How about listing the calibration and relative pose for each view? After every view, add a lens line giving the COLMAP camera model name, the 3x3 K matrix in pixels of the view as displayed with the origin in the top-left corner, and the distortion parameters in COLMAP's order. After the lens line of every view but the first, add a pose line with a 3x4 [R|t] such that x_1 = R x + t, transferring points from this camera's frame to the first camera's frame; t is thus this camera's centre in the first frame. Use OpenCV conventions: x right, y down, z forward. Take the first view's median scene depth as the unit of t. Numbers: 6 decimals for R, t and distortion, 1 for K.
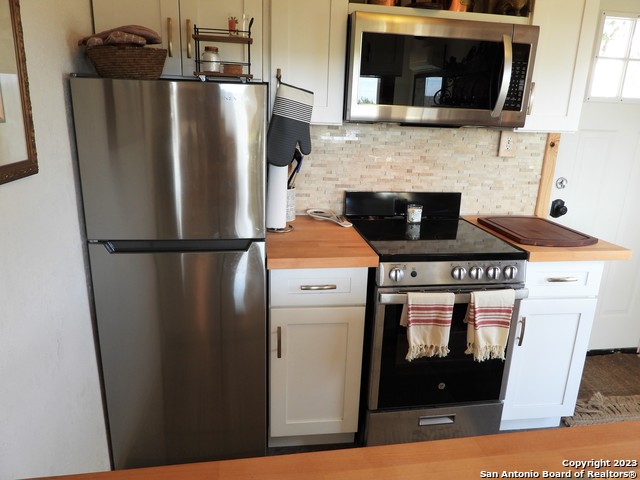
lens RADIAL K [[458.3, 0, 320.0], [0, 458.3, 240.0], [0, 0, 1]] dist [-0.020662, 0.007609]
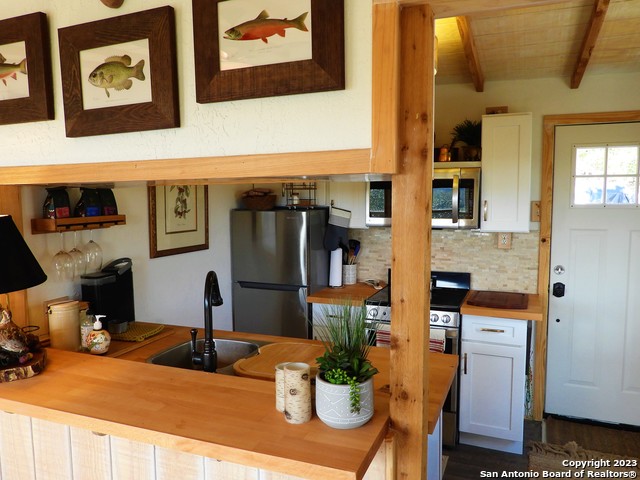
lens RADIAL K [[492.9, 0, 320.0], [0, 492.9, 240.0], [0, 0, 1]] dist [-0.017458, 0.003421]
pose [[0.855372, 0.009964, -0.517918, 0.738443], [-0.111621, 0.979873, -0.165497, 0.106216], [0.505845, 0.199372, 0.839268, -0.566889]]
